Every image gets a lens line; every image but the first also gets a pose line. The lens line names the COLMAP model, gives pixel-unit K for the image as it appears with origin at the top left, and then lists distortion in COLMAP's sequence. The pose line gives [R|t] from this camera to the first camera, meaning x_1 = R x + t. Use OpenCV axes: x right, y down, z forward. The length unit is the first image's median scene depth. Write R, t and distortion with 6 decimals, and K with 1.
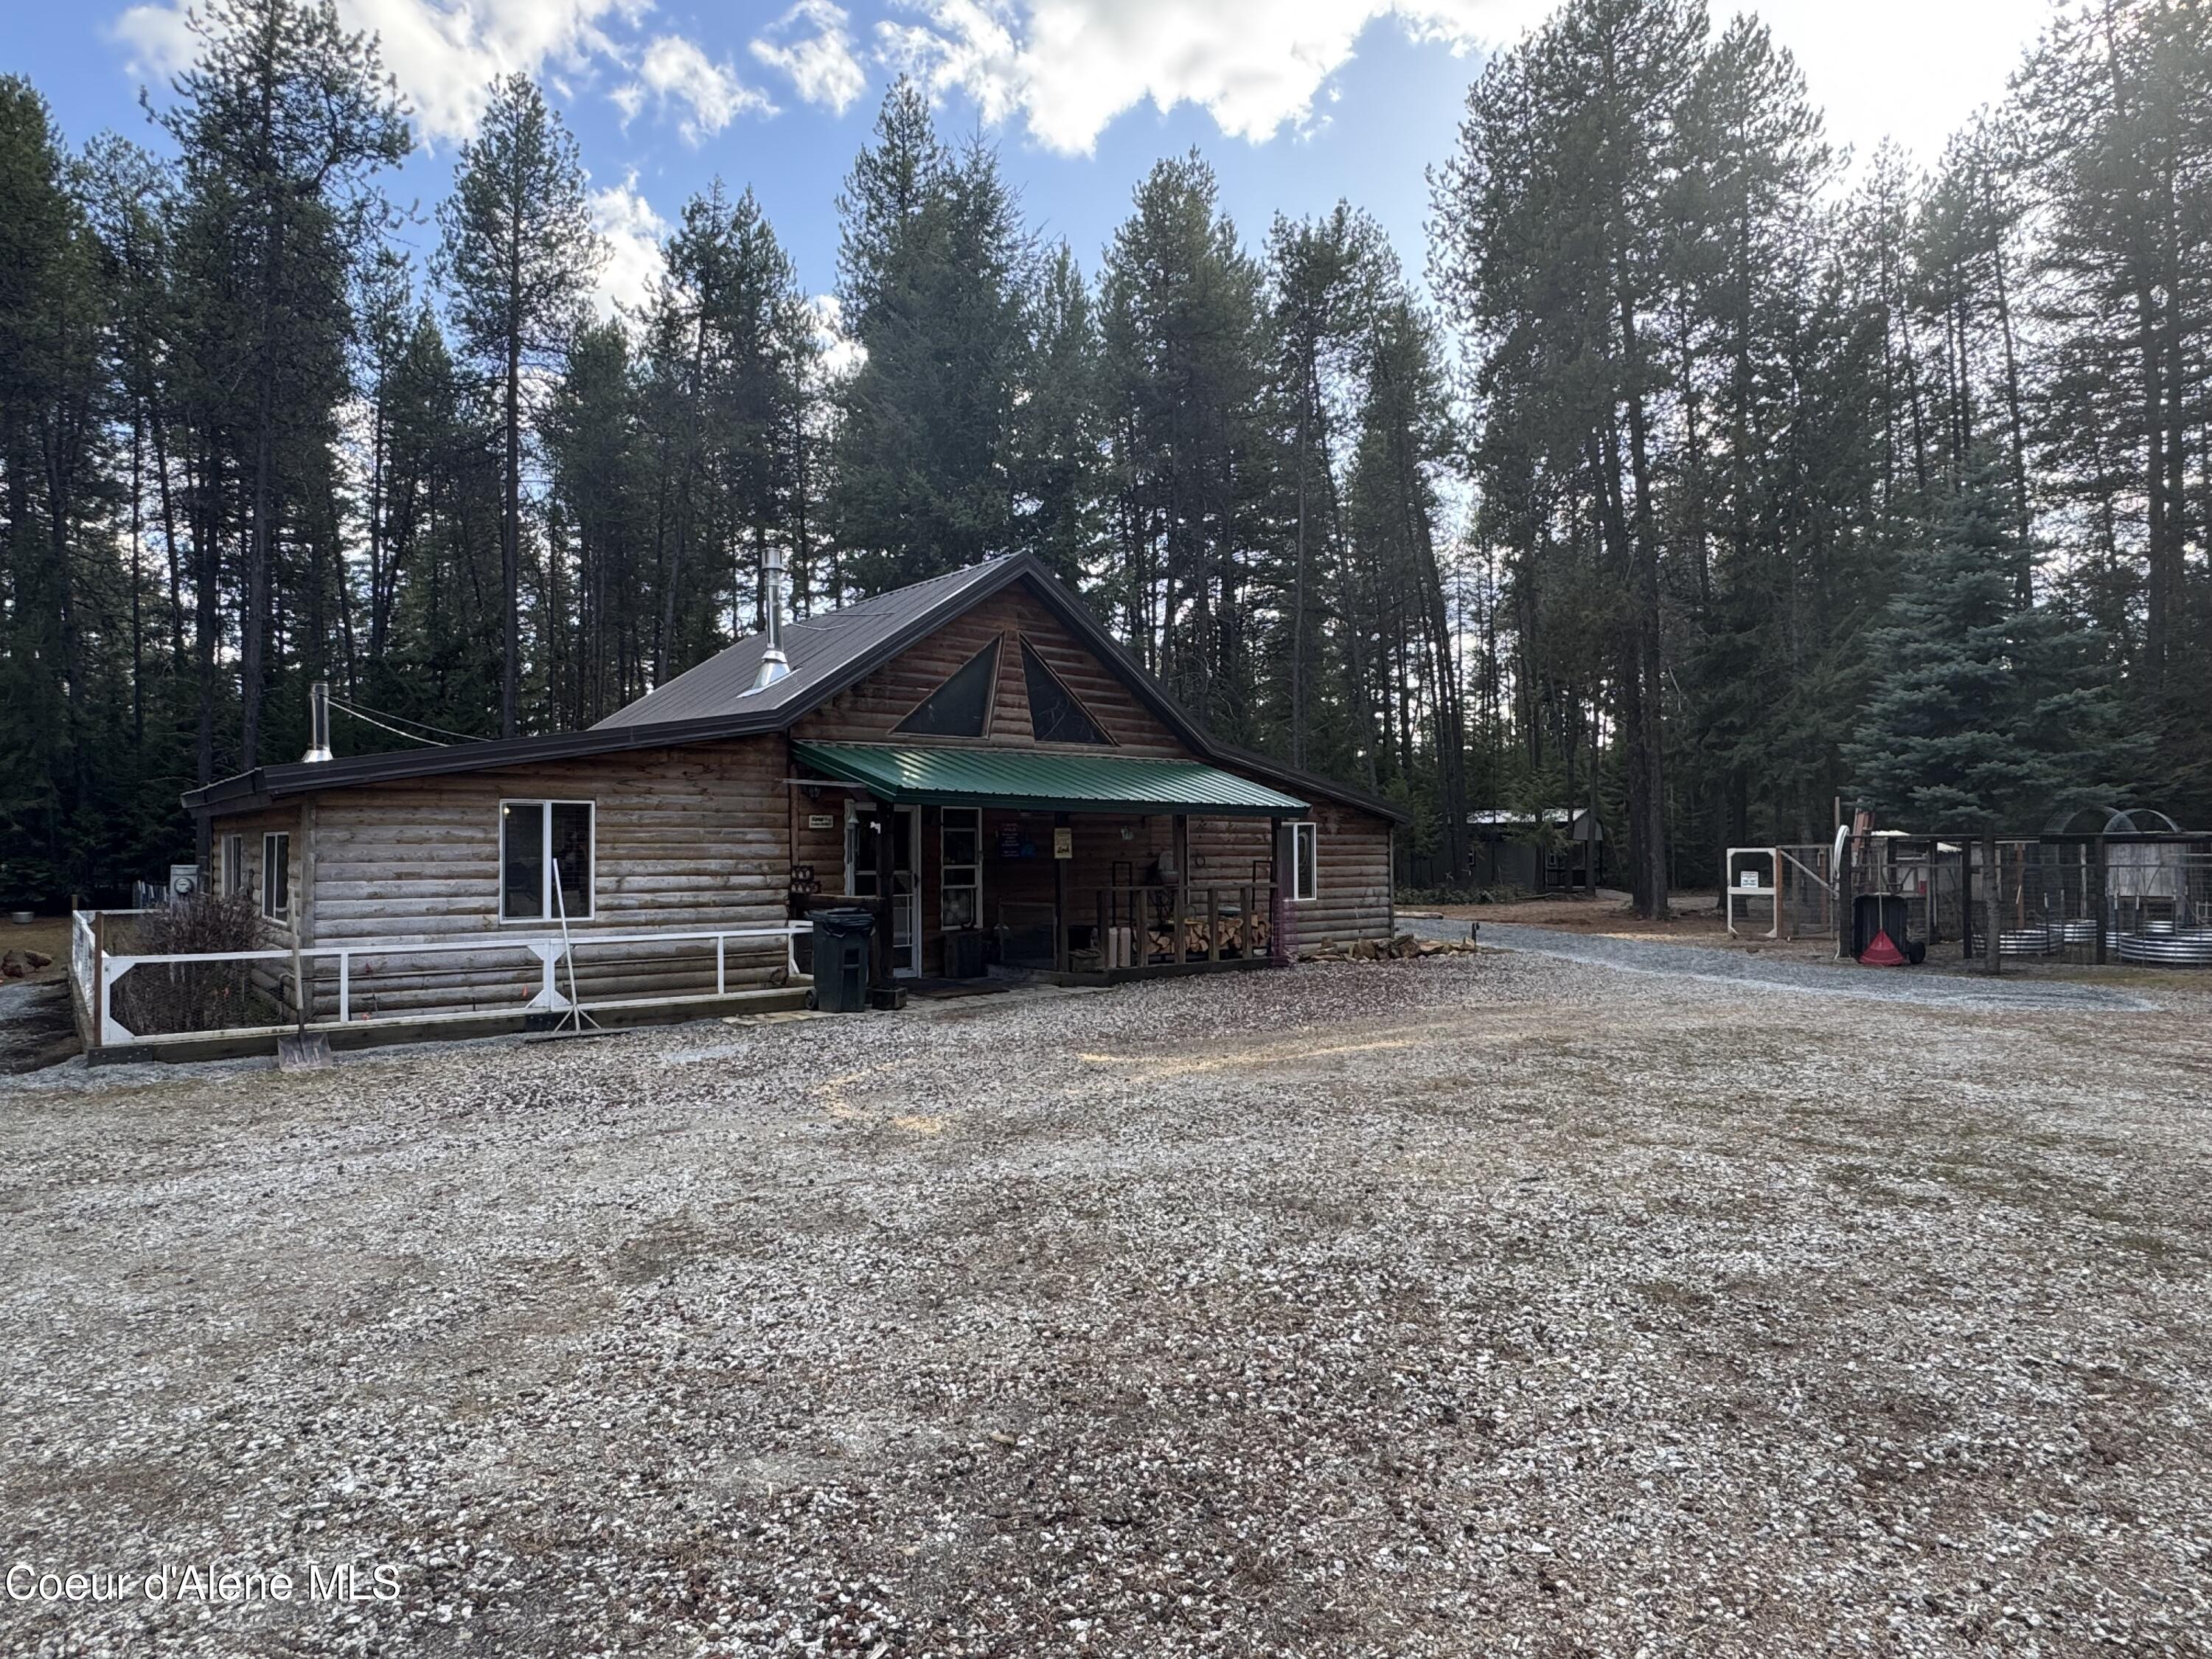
lens RADIAL K [[1279.6, 0, 1109.0], [0, 1279.6, 837.4], [0, 0, 1]] dist [-0.004785, 0.000071]
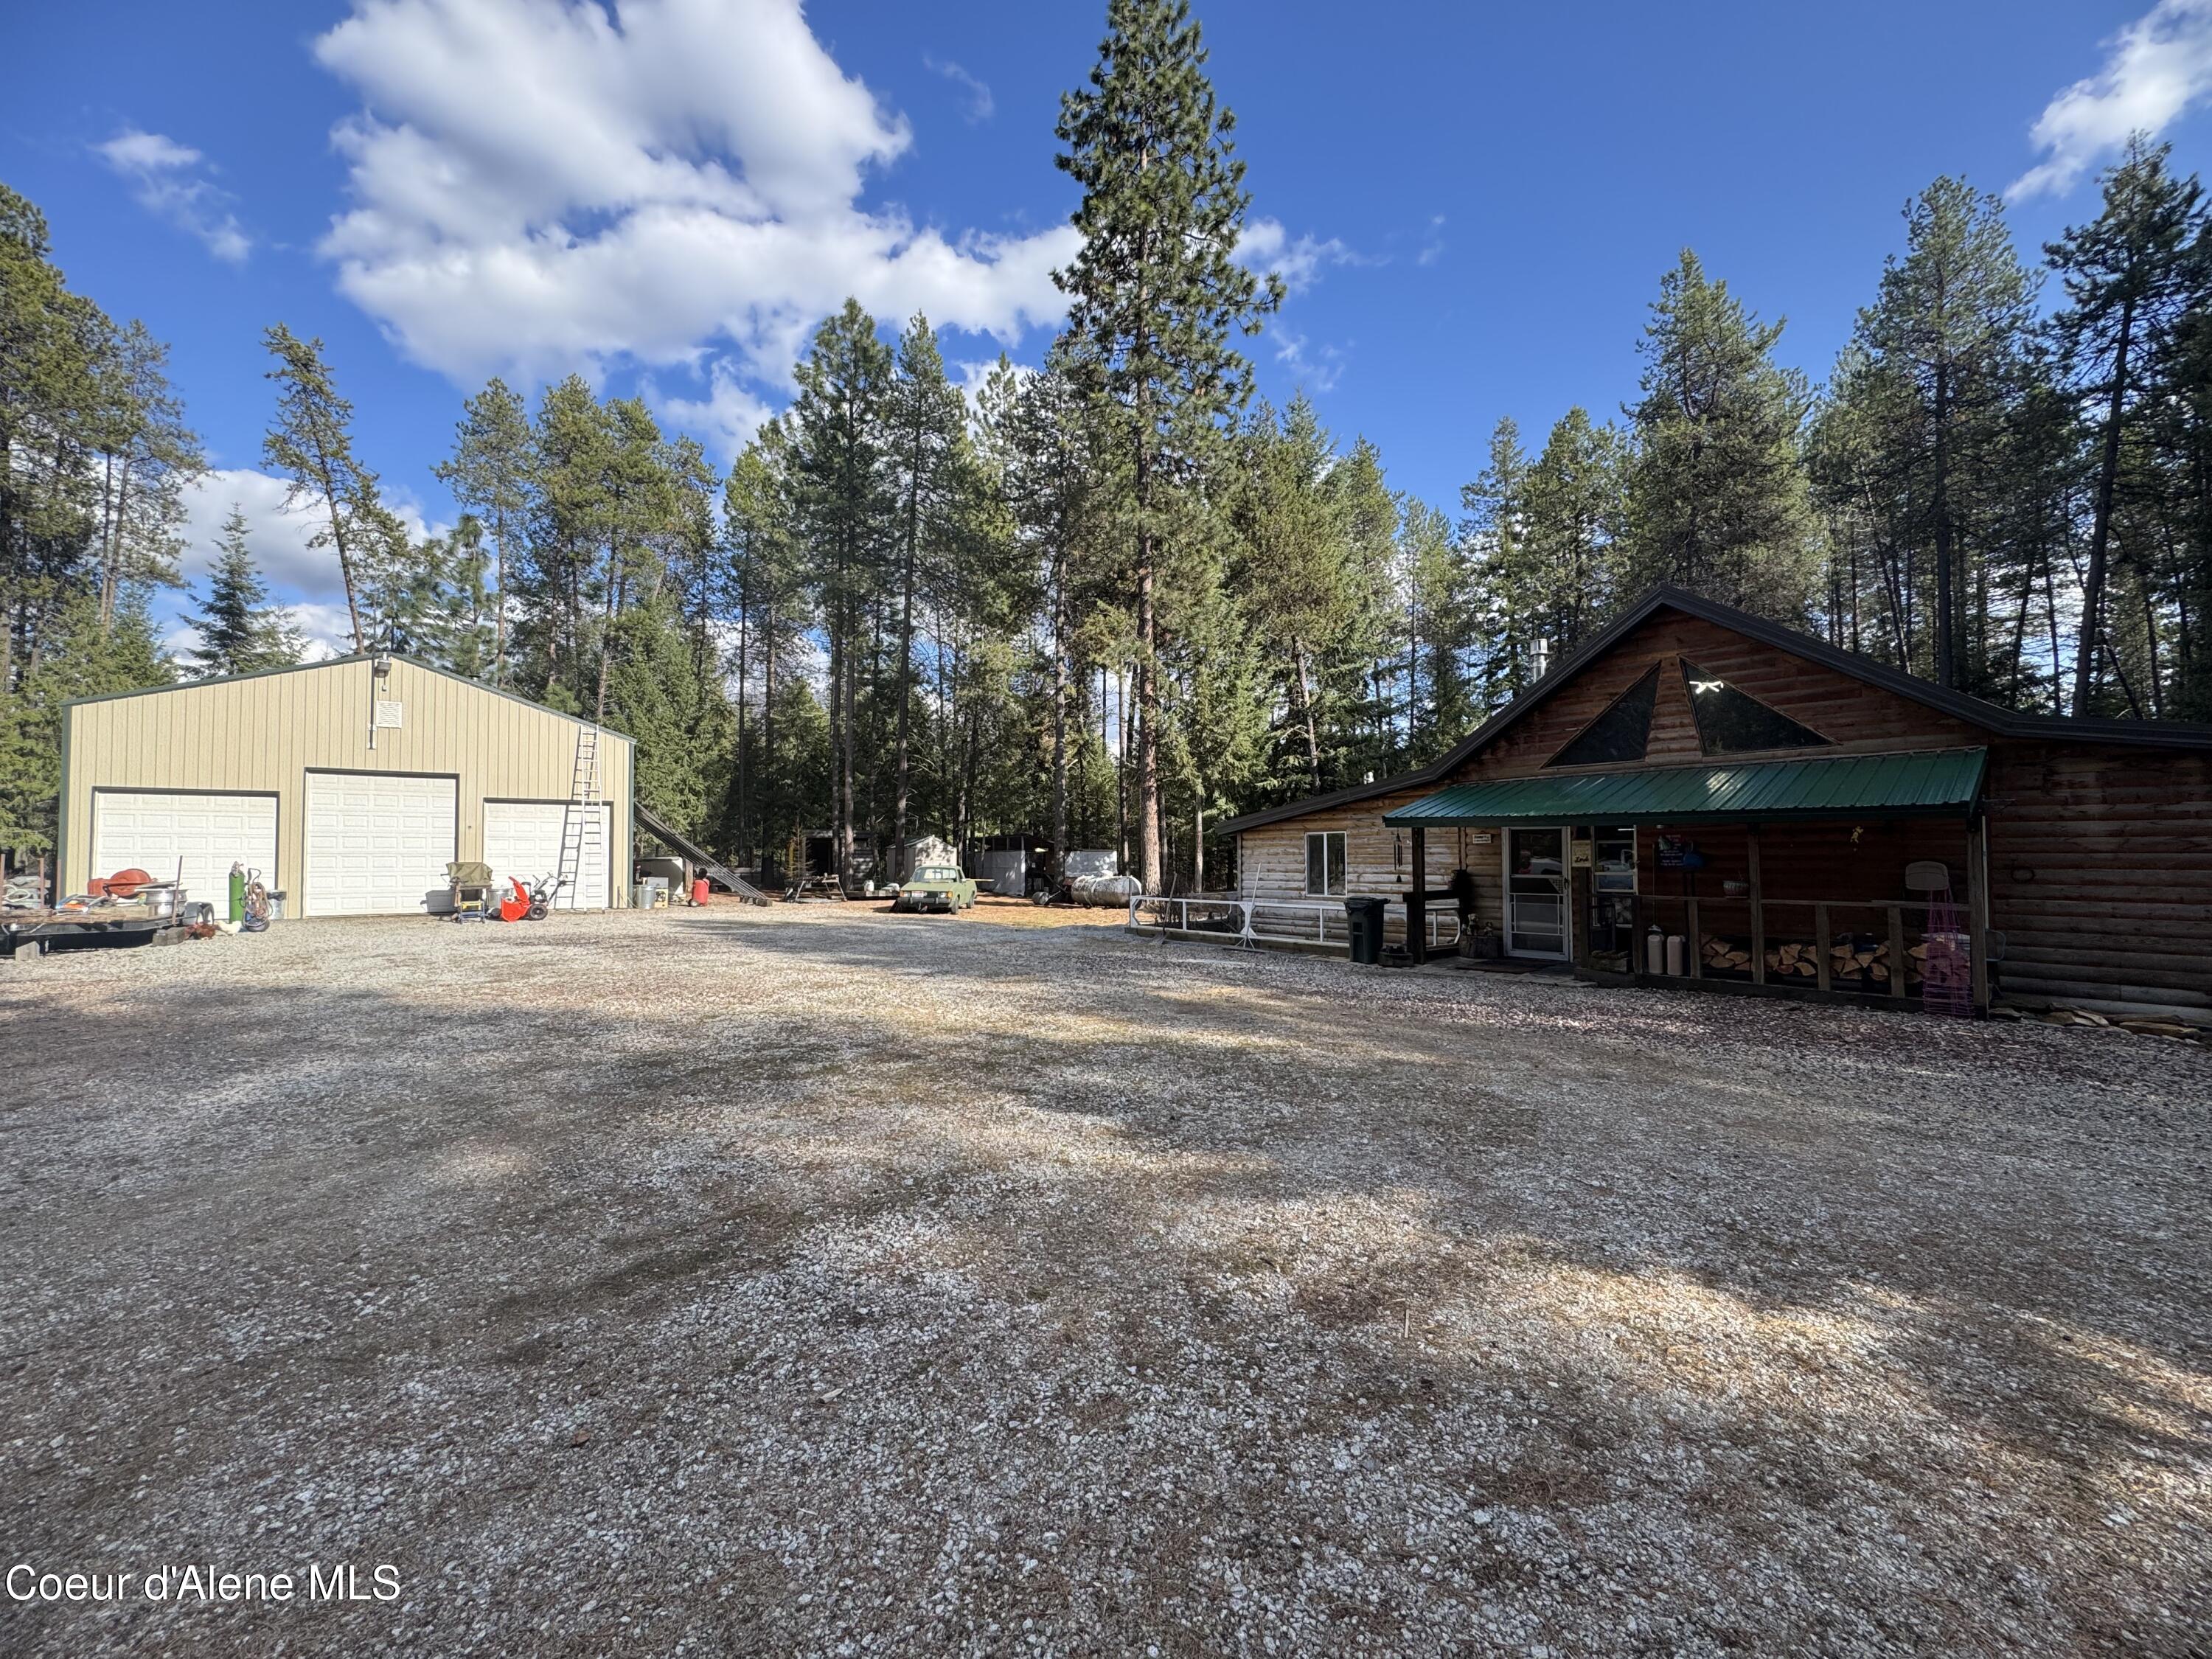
lens RADIAL K [[885.6, 0, 1106.0], [0, 885.6, 829.5], [0, 0, 1]] dist [-0.002794, -0.000759]
pose [[0.030838, -0.029388, -0.999092, 0.795626], [0.010301, 0.999524, -0.029083, 0.001512], [0.999471, -0.009394, 0.031126, 0.594234]]
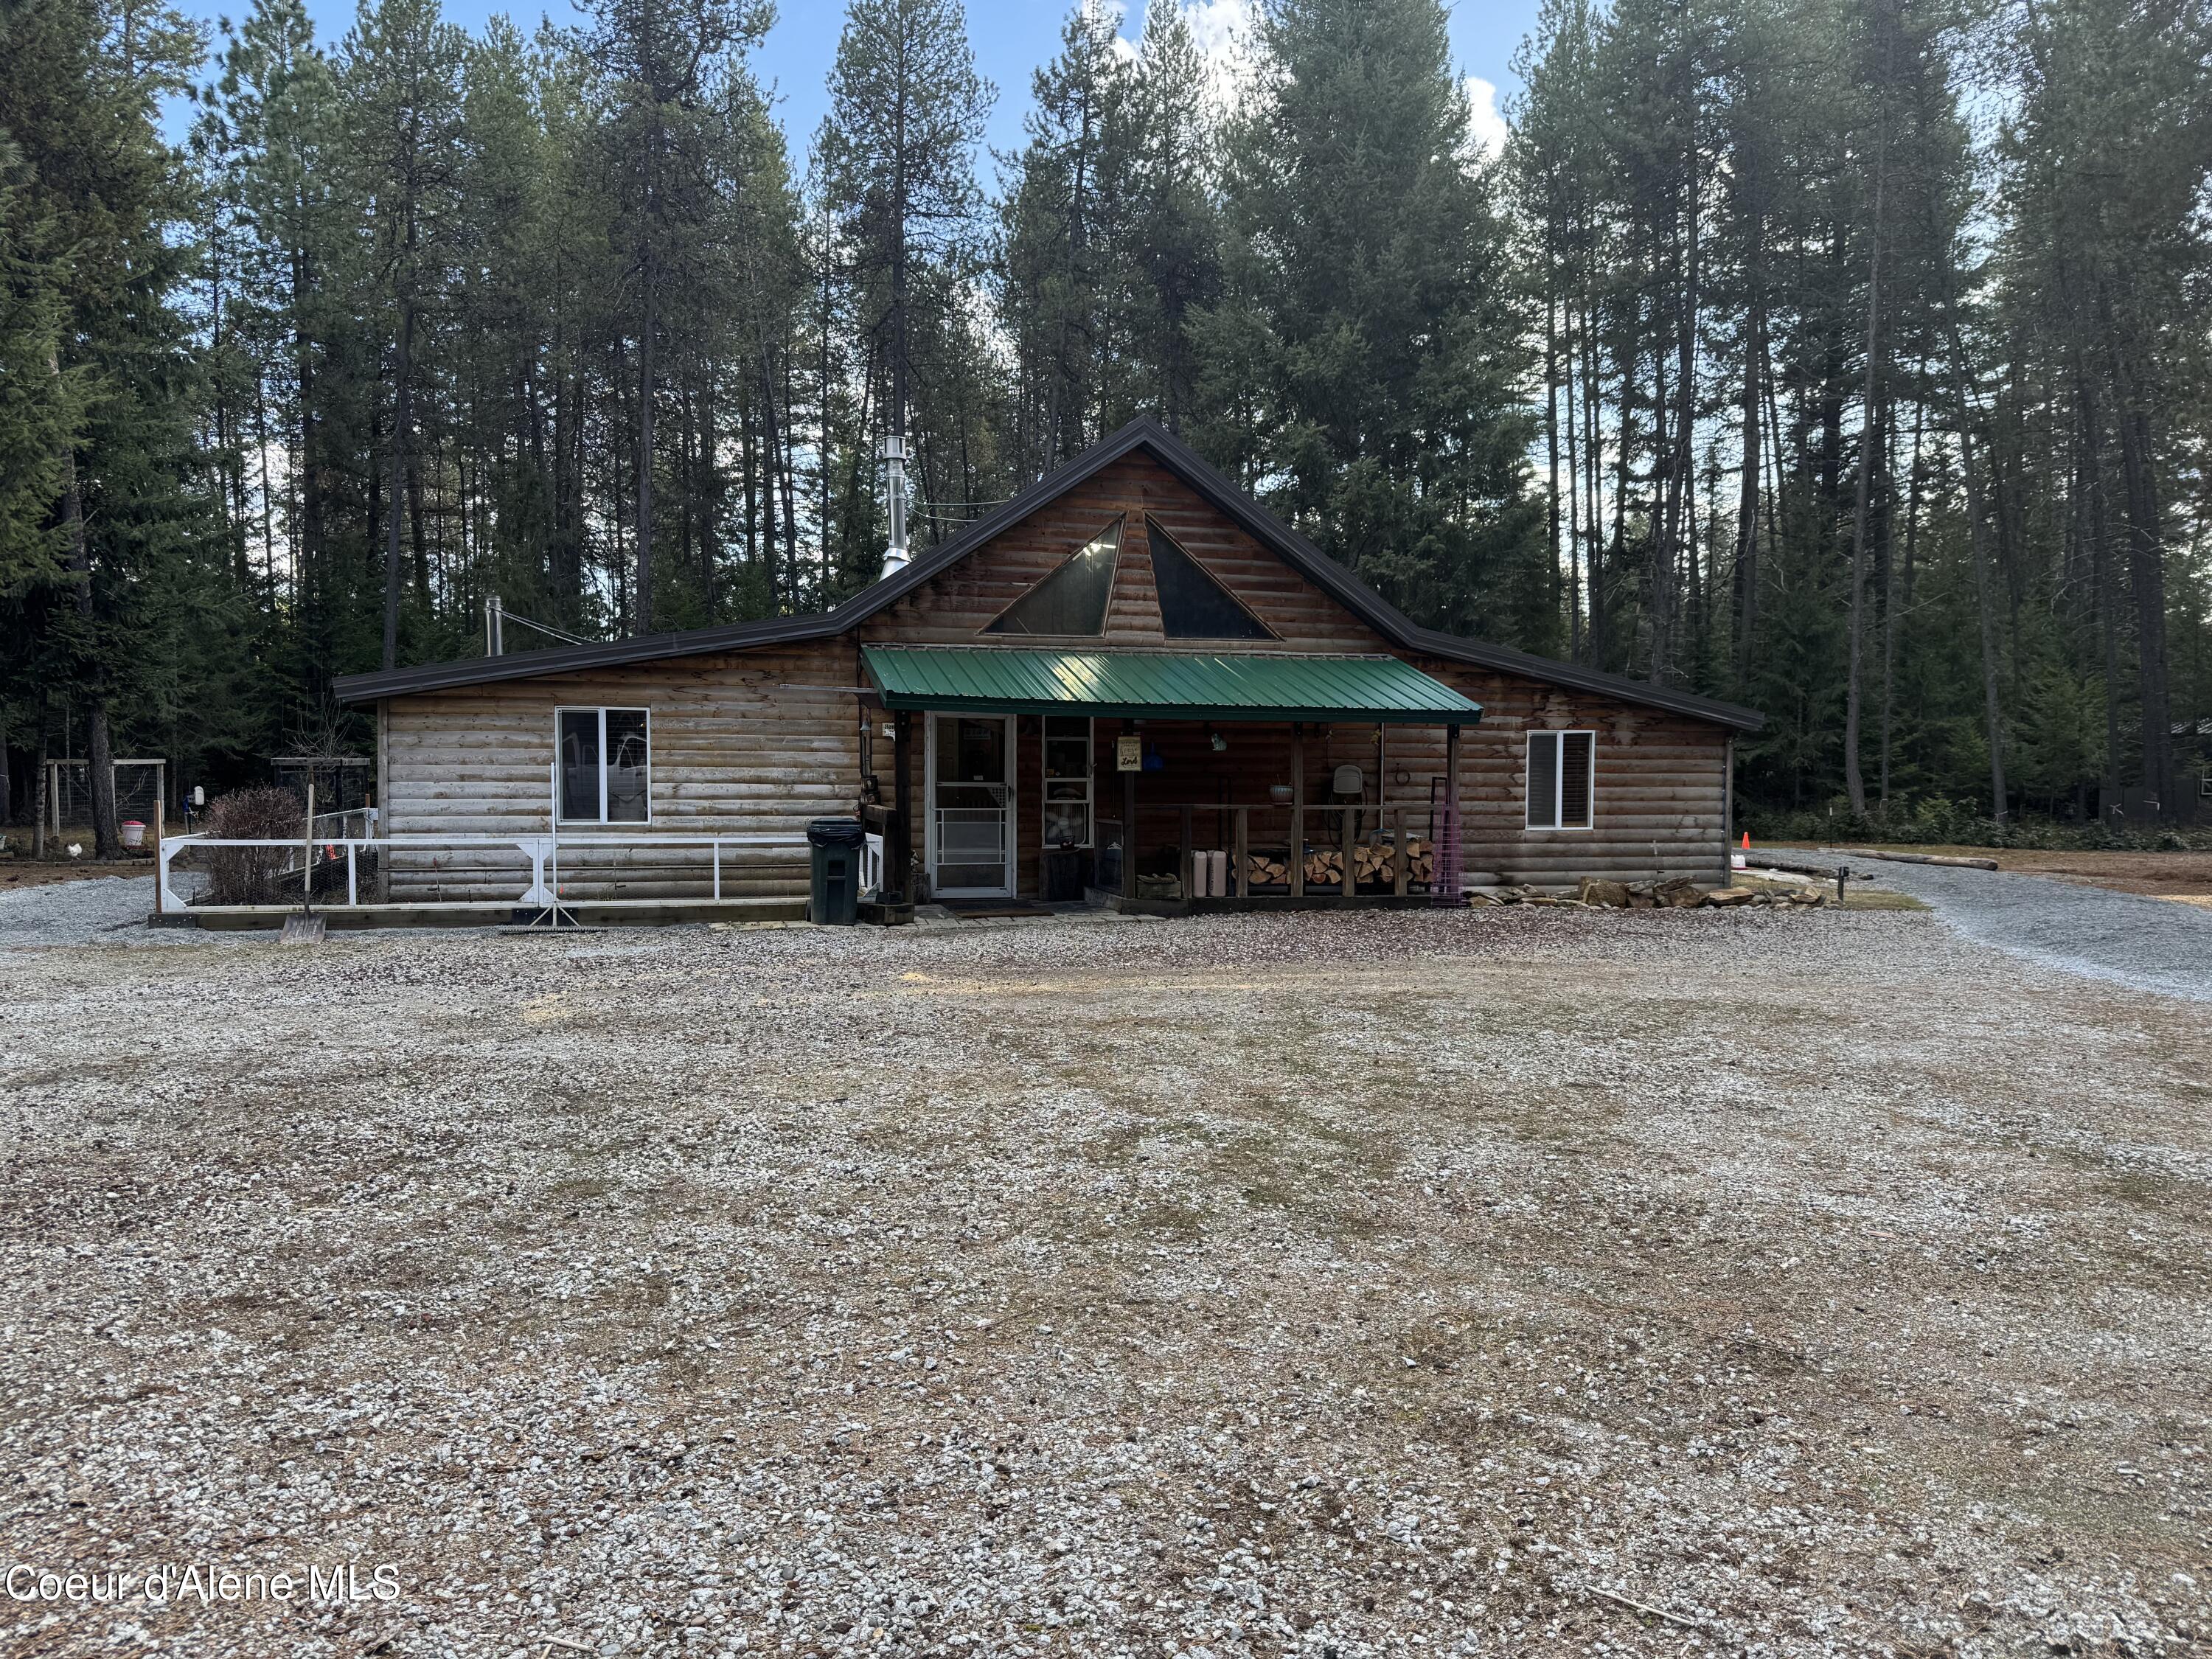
lens RADIAL K [[1537.9, 0, 1111.8], [0, 1537.9, 839.5], [0, 0, 1]] dist [0.177701, -0.377807]
pose [[0.909093, 0.028565, -0.415613, 0.431133], [-0.005149, 0.998341, 0.057352, 0.002989], [0.416562, -0.049998, 0.907731, 0.020018]]
